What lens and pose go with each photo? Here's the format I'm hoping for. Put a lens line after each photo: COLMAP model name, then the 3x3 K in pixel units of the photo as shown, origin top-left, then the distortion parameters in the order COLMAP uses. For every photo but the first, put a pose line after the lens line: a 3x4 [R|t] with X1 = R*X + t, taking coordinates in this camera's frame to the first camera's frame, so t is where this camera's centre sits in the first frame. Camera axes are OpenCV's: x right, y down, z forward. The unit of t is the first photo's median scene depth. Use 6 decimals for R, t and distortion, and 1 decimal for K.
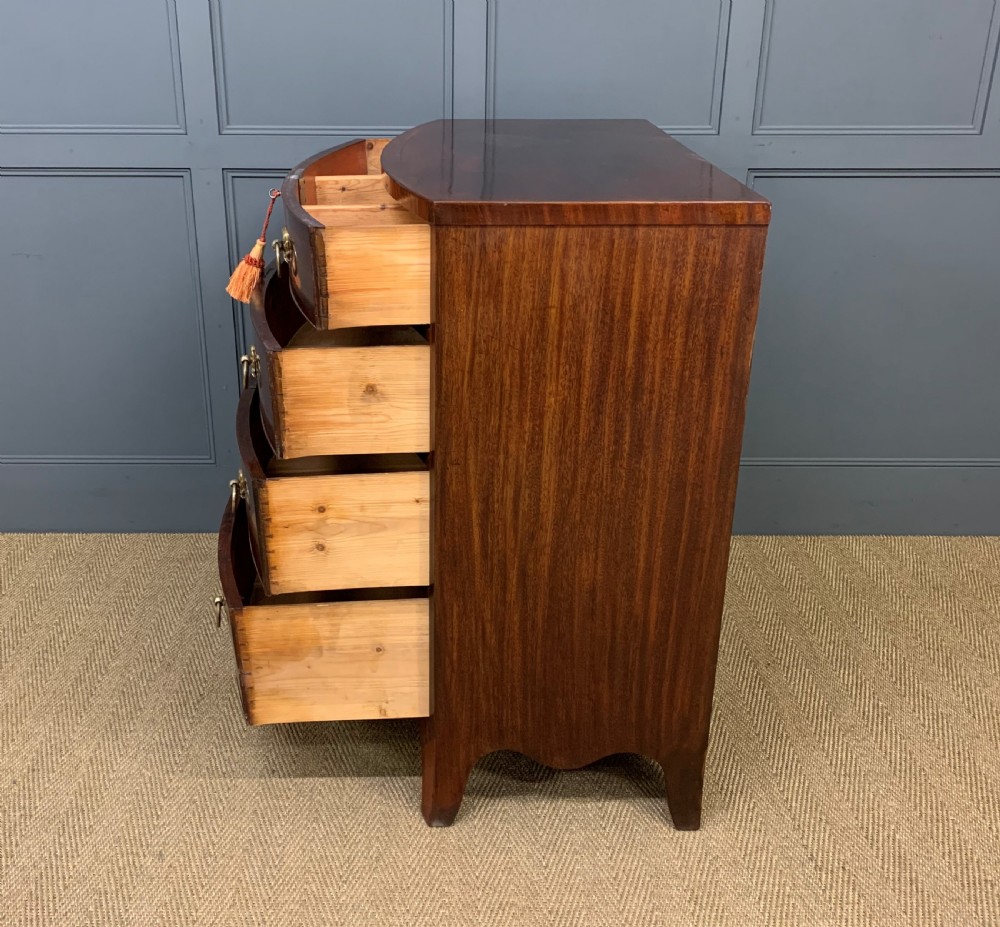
lens RADIAL K [[1058.3, 0, 449.0], [0, 1058.3, 456.2], [0, 0, 1]] dist [0.038483, 0.000000]
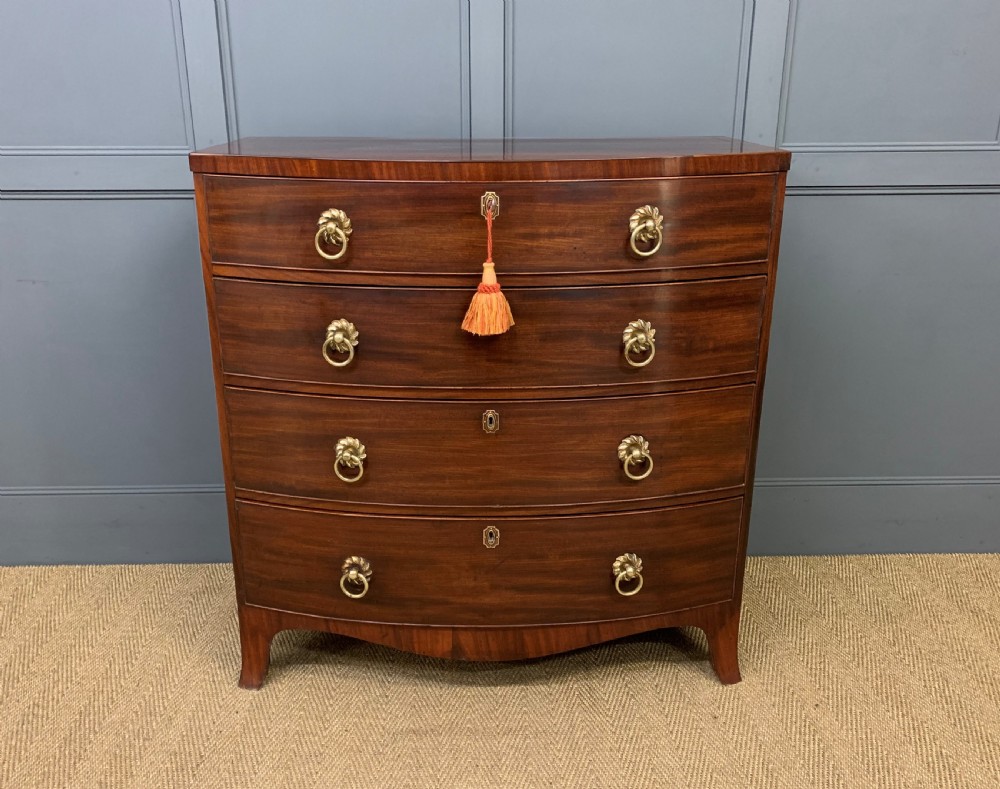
lens RADIAL K [[893.1, 0, 486.8], [0, 893.1, 412.9], [0, 0, 1]] dist [0.025710, 0.008072]
pose [[0.999755, -0.012987, 0.017921, 0.000335], [0.013894, 0.998580, -0.051433, -0.028436], [-0.017228, 0.051669, 0.998516, 0.240892]]
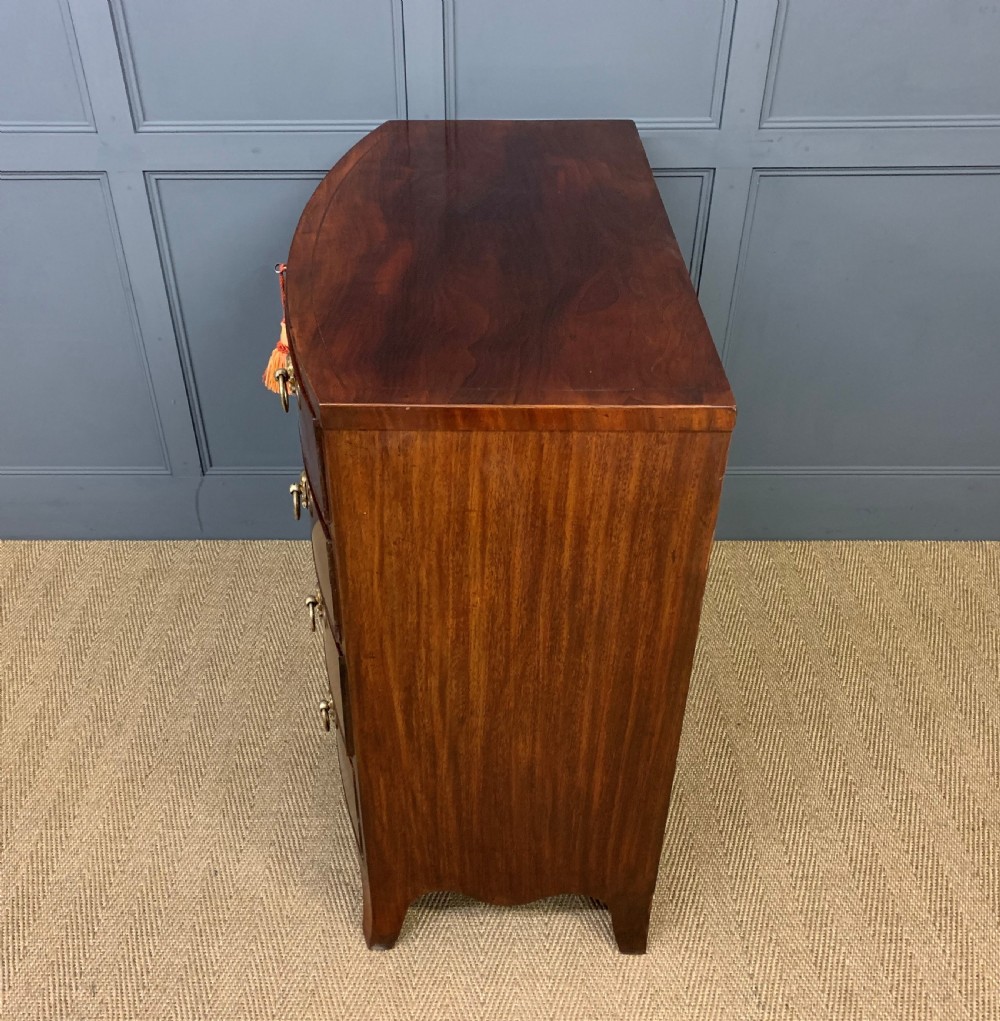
lens RADIAL K [[1013.2, 0, 471.3], [0, 1013.2, 496.3], [0, 0, 1]] dist [0.033012, 0.000000]
pose [[0.999881, 0.001830, -0.015346, 0.084408], [0.001775, 0.972801, 0.231637, -0.261044], [0.015352, -0.231636, 0.972681, 0.172910]]
